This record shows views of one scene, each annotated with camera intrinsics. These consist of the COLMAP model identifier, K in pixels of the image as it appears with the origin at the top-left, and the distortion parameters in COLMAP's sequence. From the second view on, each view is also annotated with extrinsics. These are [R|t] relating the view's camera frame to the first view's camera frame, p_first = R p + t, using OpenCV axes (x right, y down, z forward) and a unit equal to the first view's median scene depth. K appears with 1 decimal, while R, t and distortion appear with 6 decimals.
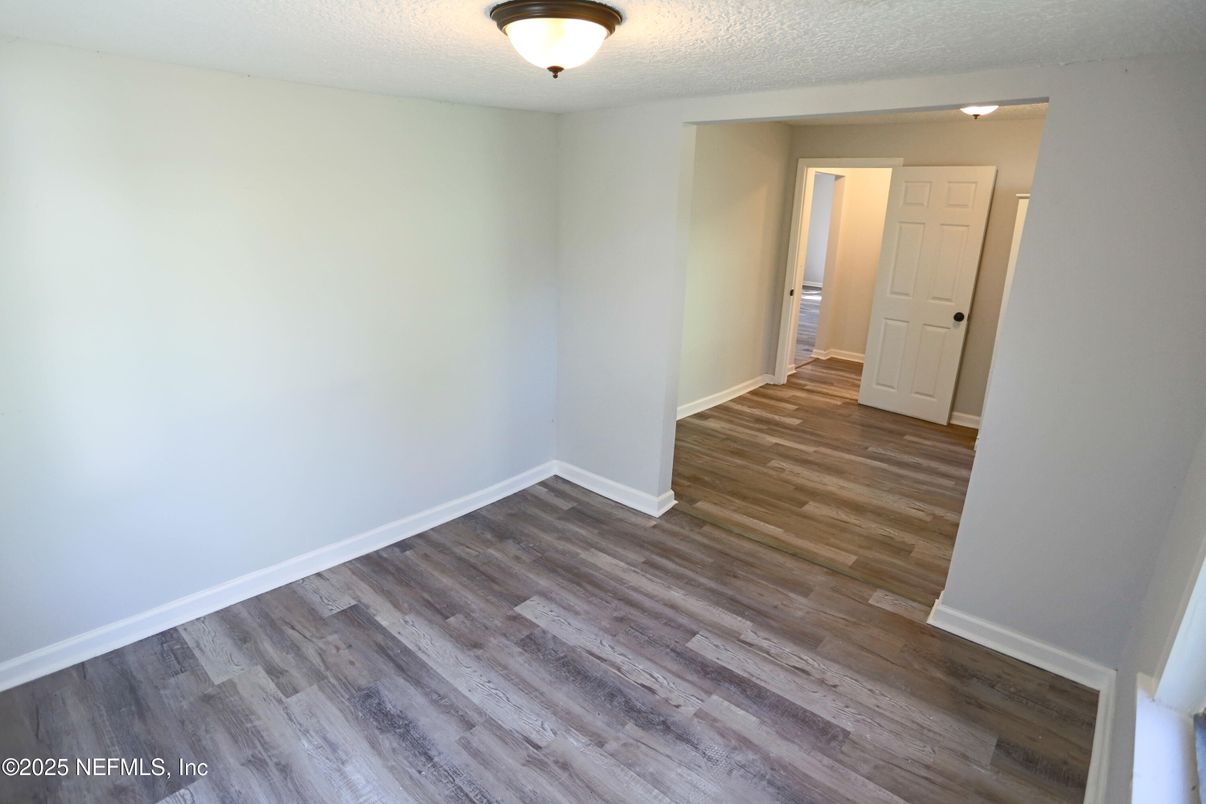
lens RADIAL K [[630.0, 0, 604.5], [0, 630.0, 376.7], [0, 0, 1]] dist [-0.066841, 0.024202]
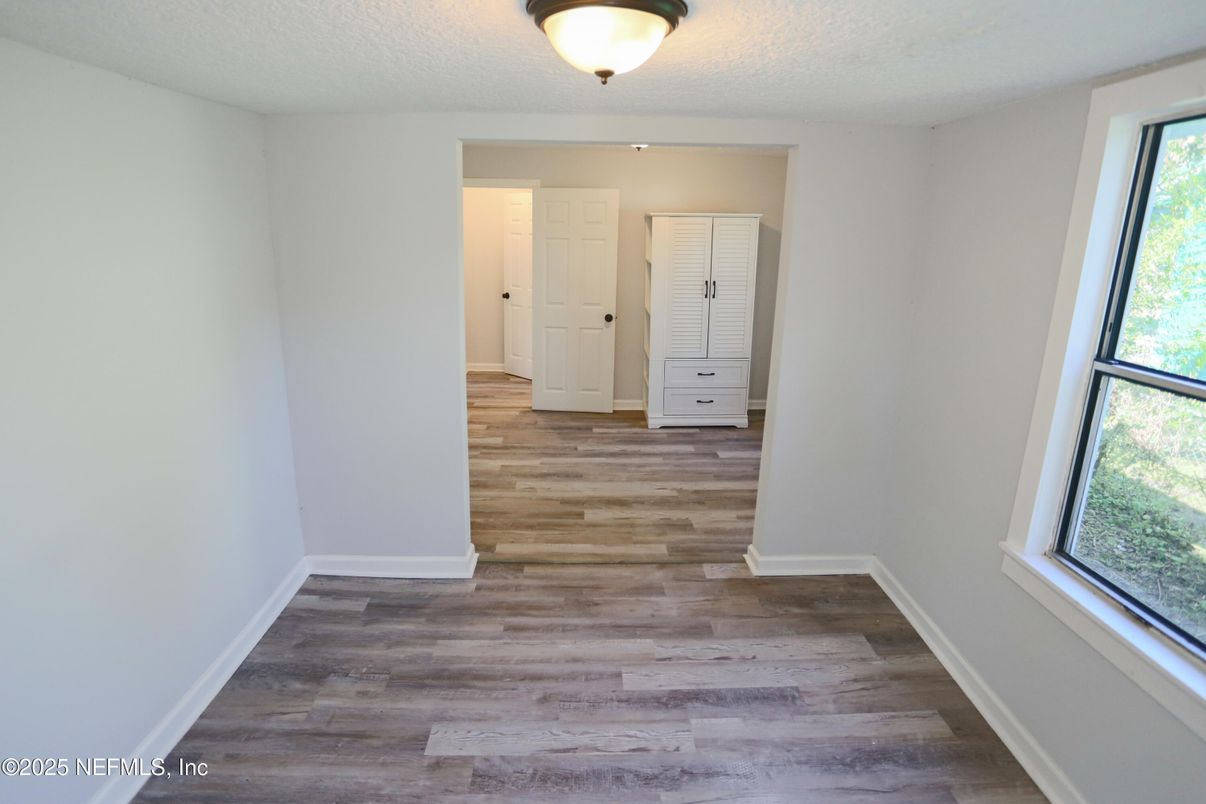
lens RADIAL K [[630.0, 0, 601.8], [0, 630.0, 367.1], [0, 0, 1]] dist [-0.066841, 0.024202]
pose [[0.734455, -0.153545, 0.661060, -0.371864], [0.179248, 0.983369, 0.029258, -0.071951], [-0.654558, 0.097005, 0.749762, 0.223238]]
